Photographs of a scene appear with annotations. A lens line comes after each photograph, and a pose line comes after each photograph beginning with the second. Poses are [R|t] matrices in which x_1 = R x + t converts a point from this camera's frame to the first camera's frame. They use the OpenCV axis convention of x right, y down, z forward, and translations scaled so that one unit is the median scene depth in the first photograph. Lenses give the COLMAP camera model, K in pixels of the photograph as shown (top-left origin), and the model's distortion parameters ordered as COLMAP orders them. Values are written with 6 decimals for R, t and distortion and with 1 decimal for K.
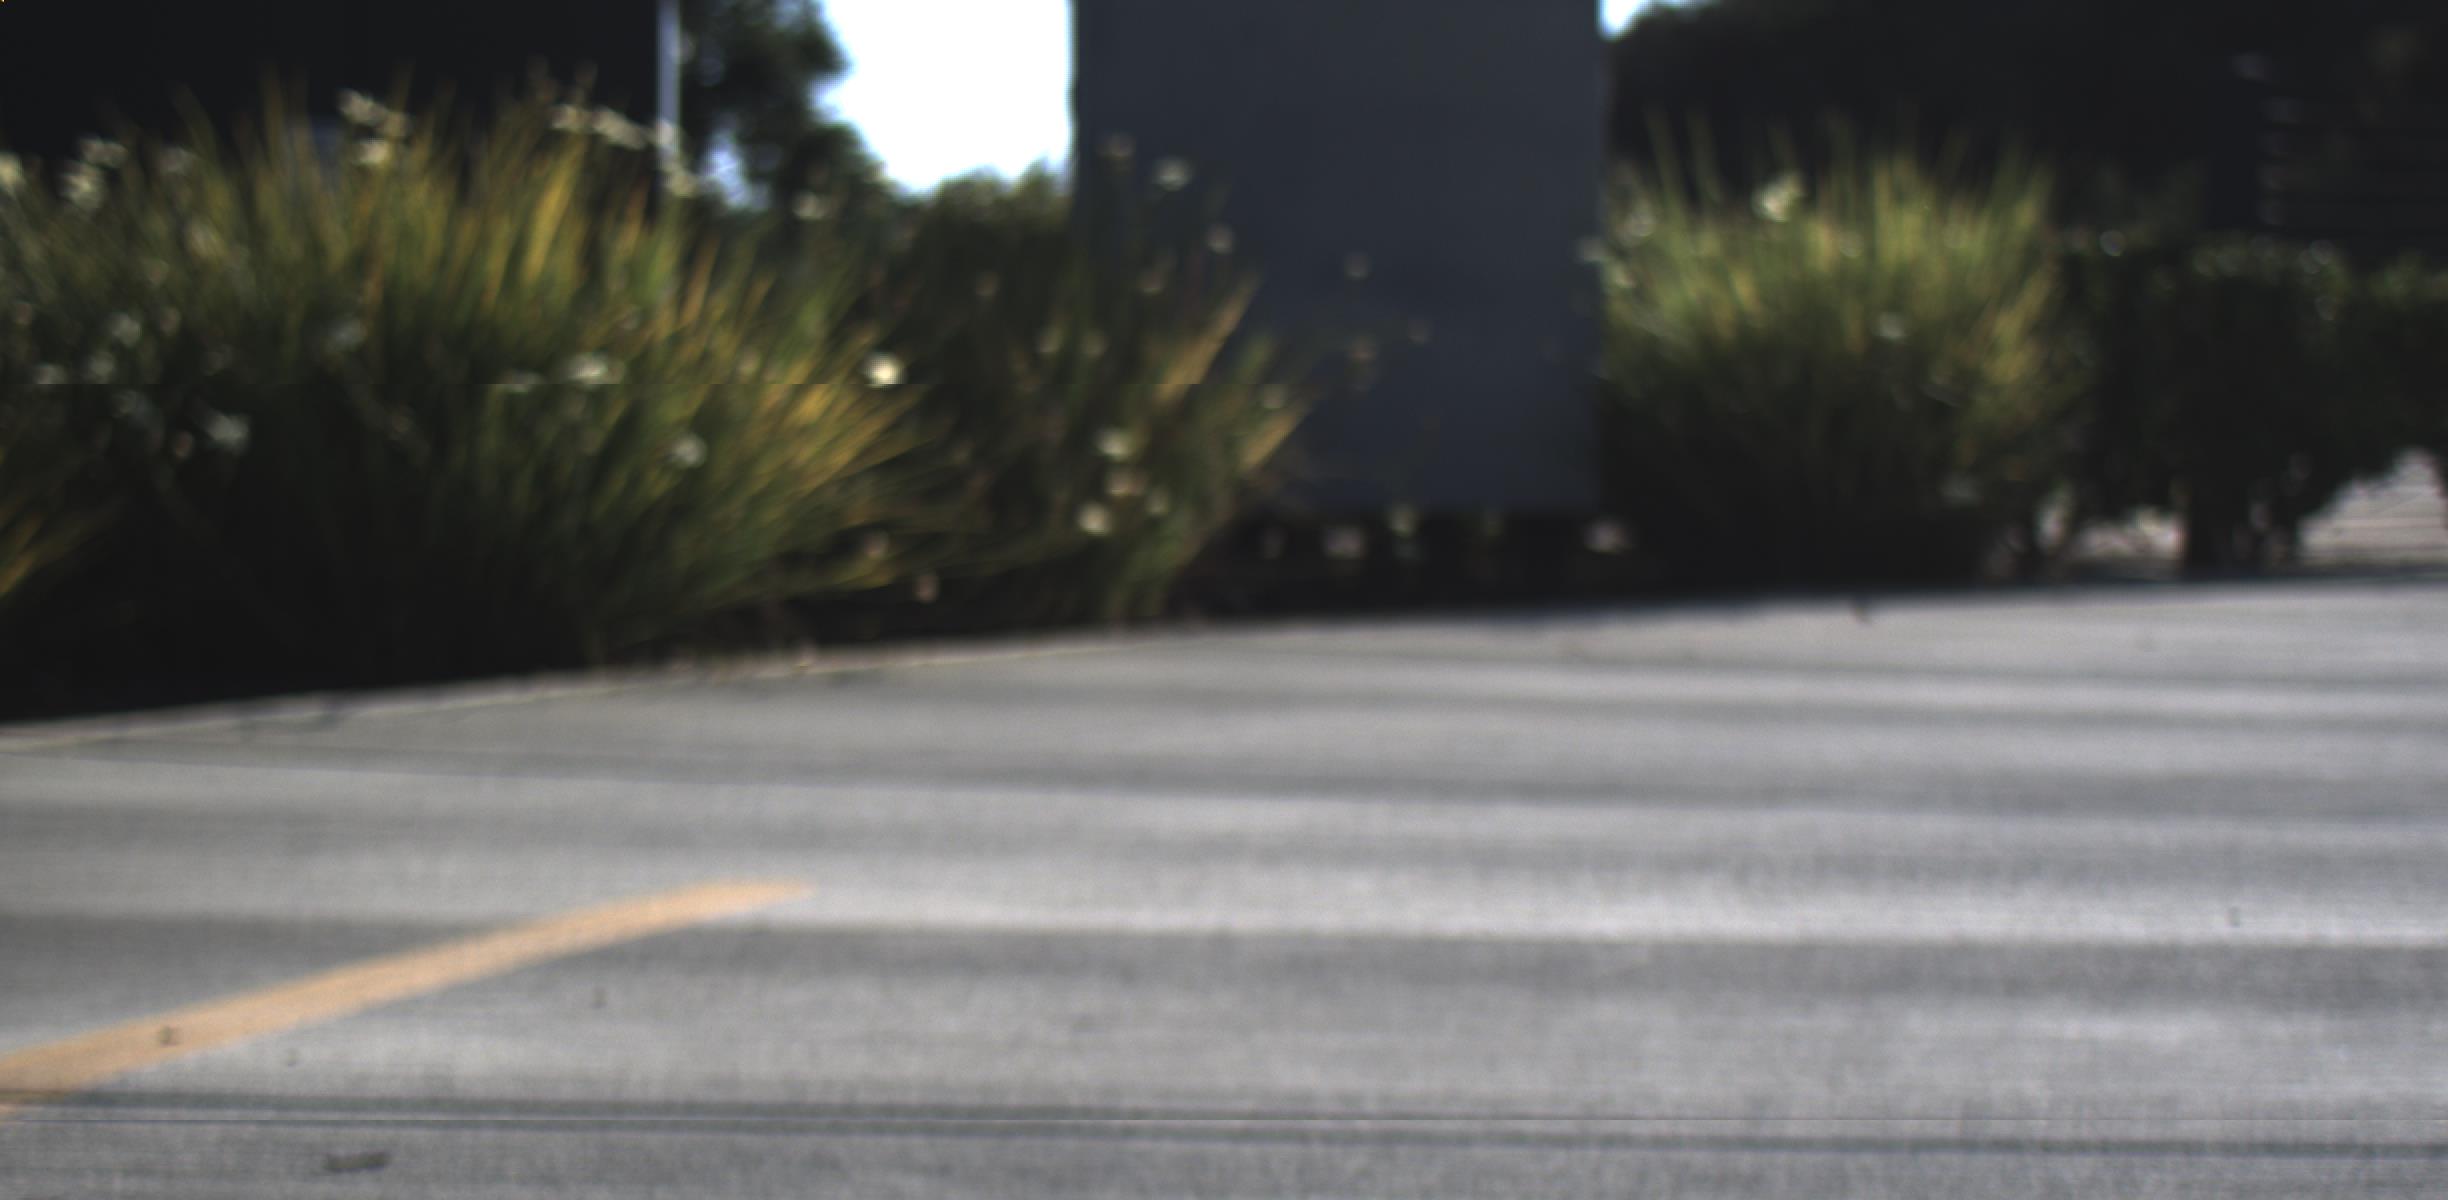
lens RADIAL K [[5323.3, 0, 1287.3], [0, 5323.3, 609.1], [0, 0, 1]] dist [0.016285, 0.501328]
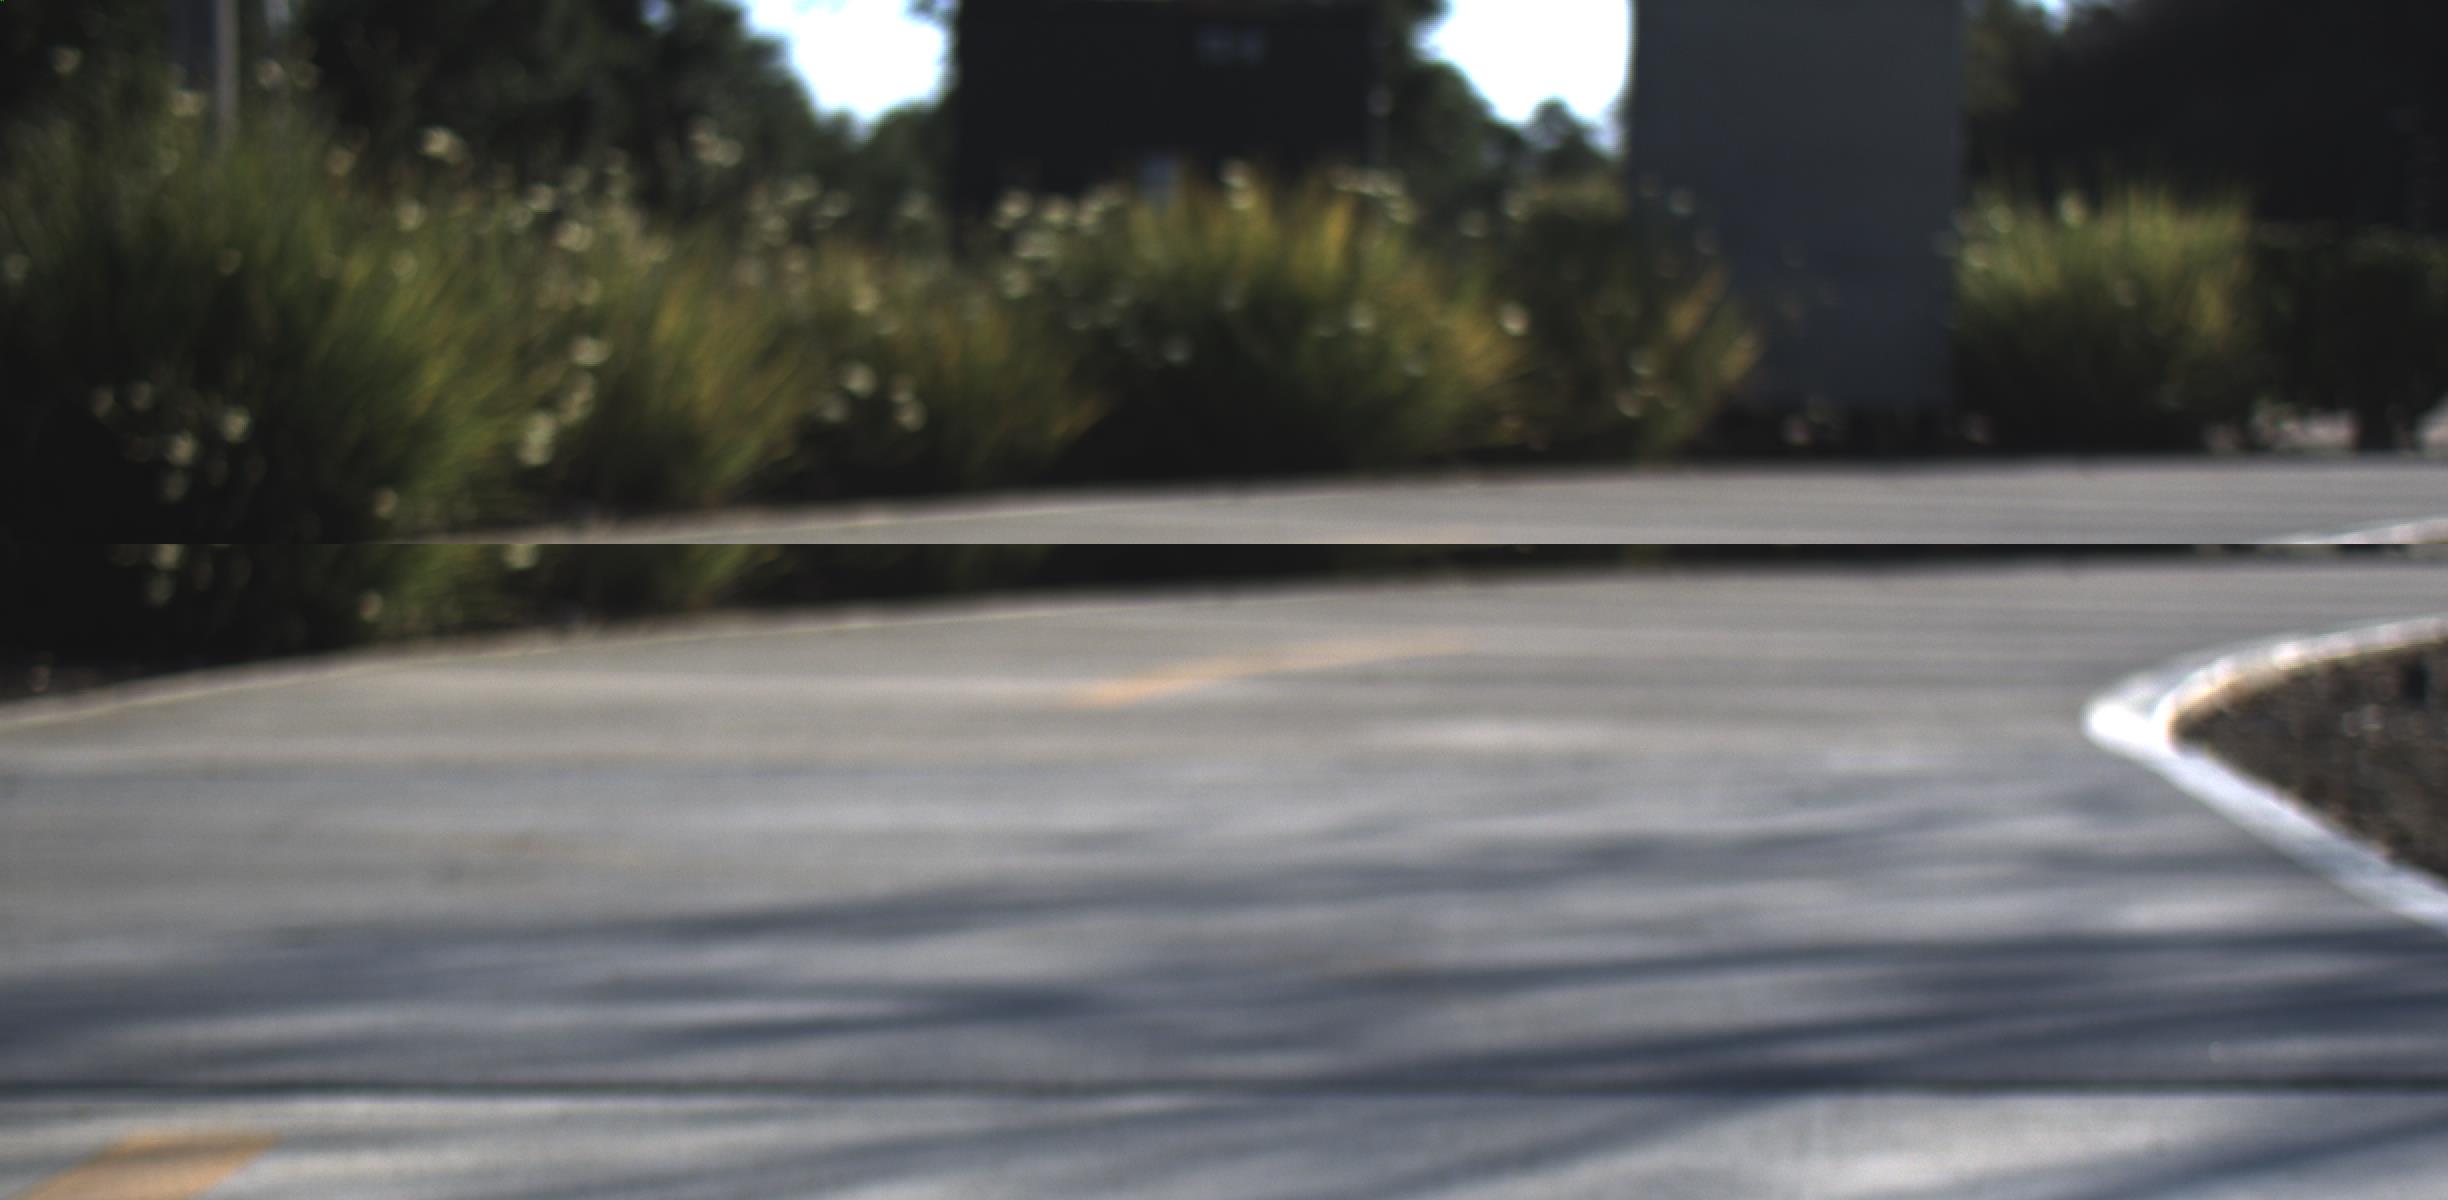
lens RADIAL K [[5323.3, 0, 1287.3], [0, 5323.3, 609.1], [0, 0, 1]] dist [0.016285, 0.501328]
pose [[0.994509, 0.019799, -0.102760, 0.028196], [-0.017538, 0.999585, 0.022862, 0.010435], [0.103170, -0.020934, 0.994443, -0.644588]]
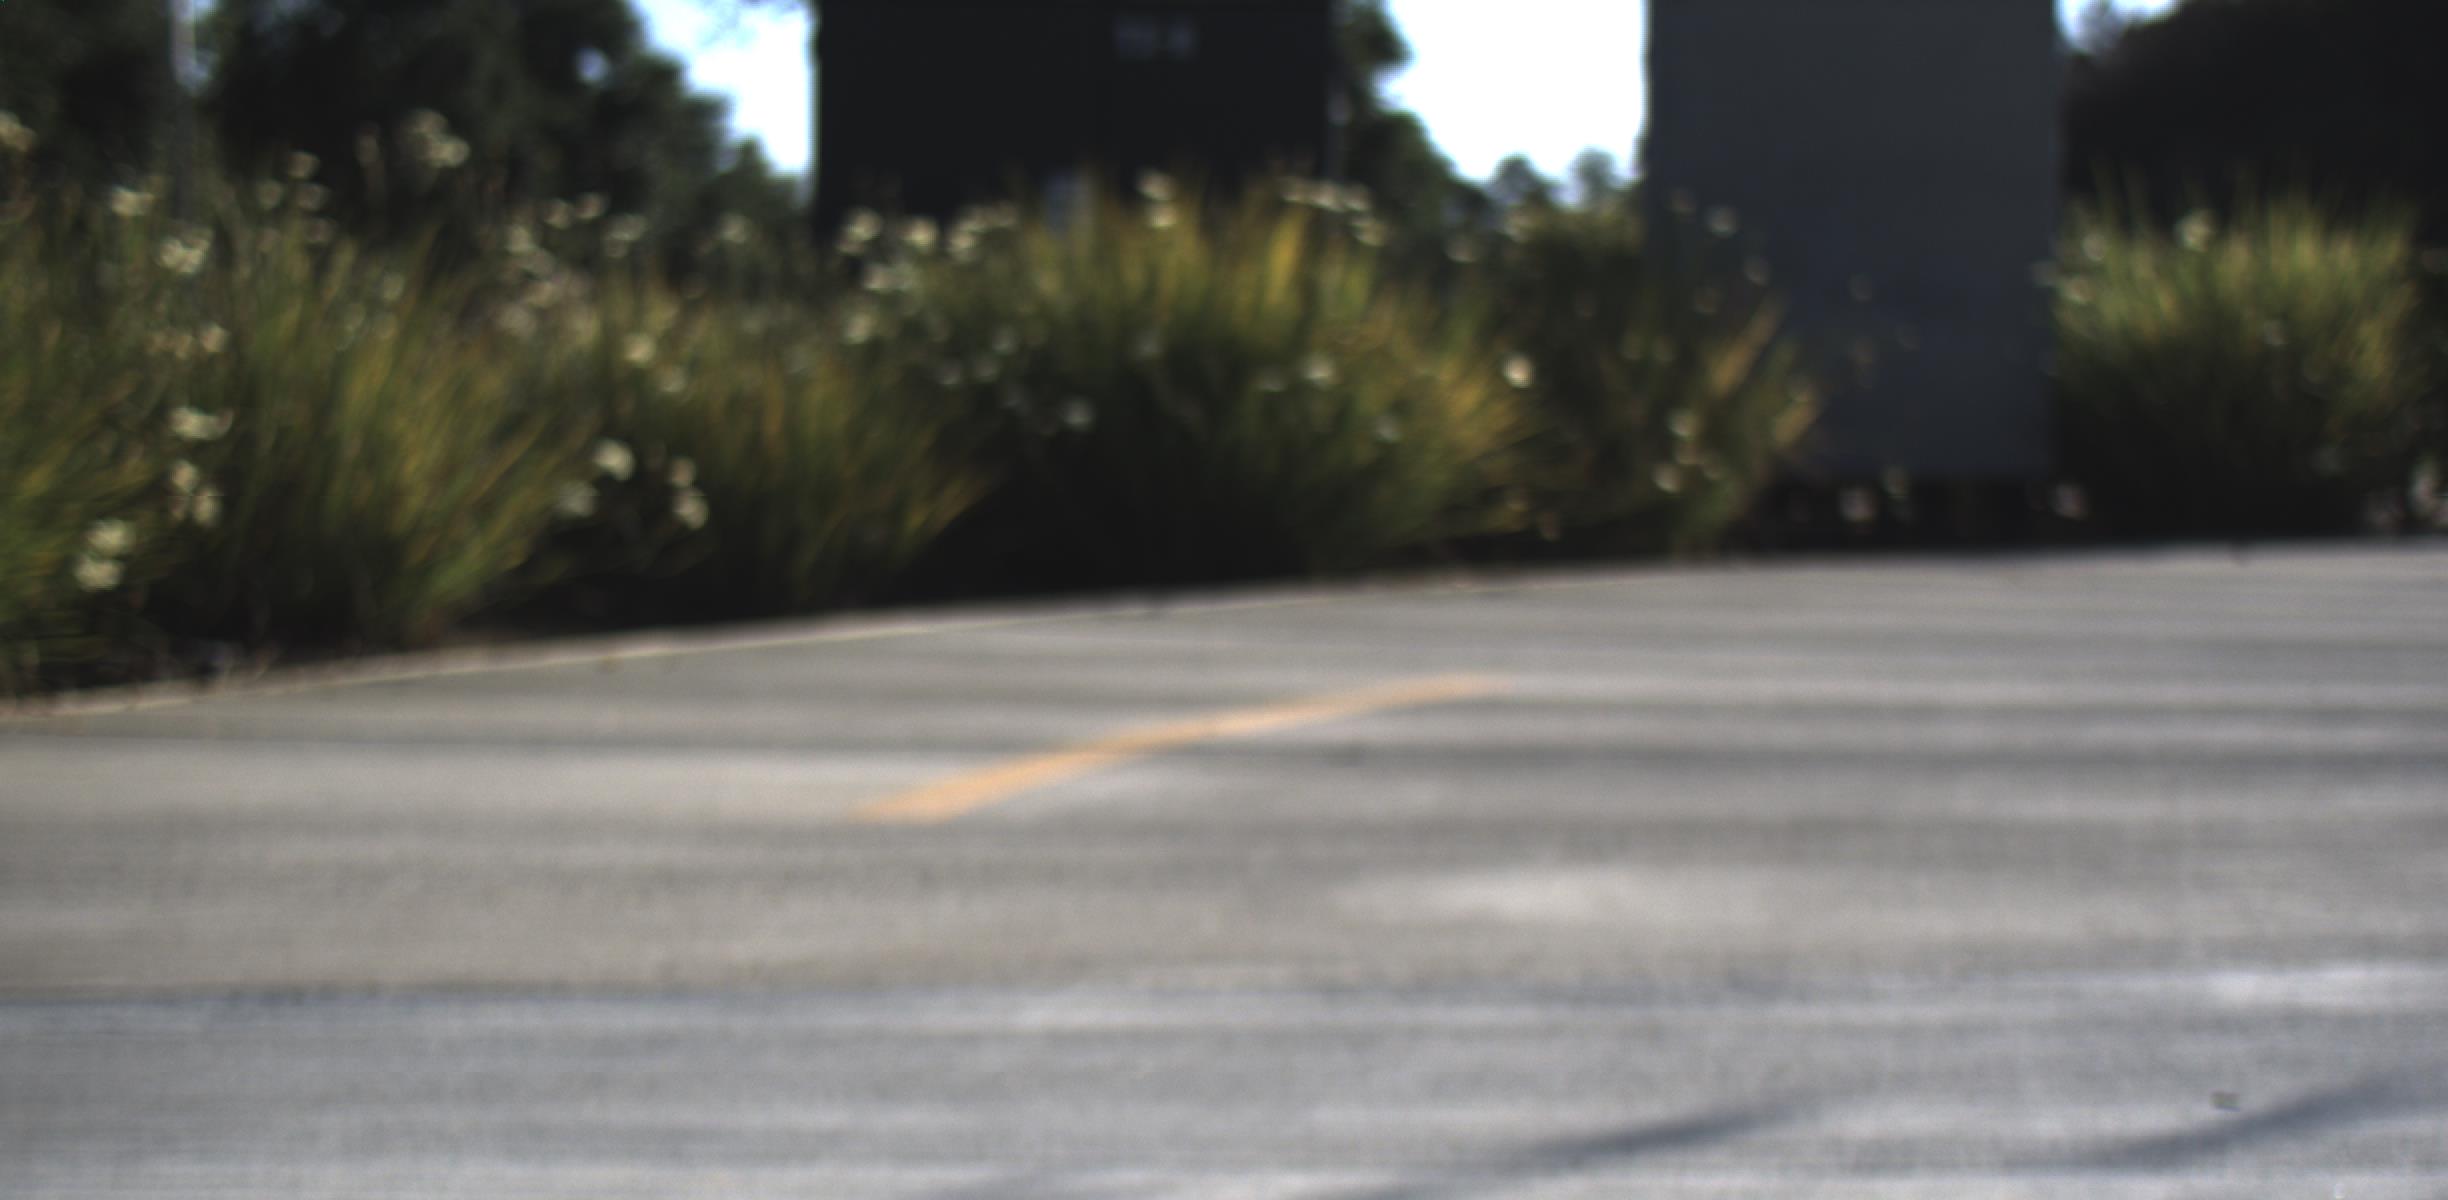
lens RADIAL K [[5323.3, 0, 1287.3], [0, 5323.3, 609.1], [0, 0, 1]] dist [0.016285, 0.501328]
pose [[0.995307, 0.011150, -0.096122, -0.000416], [-0.010152, 0.999889, 0.010865, 0.002411], [0.096232, -0.009838, 0.995310, -0.318159]]
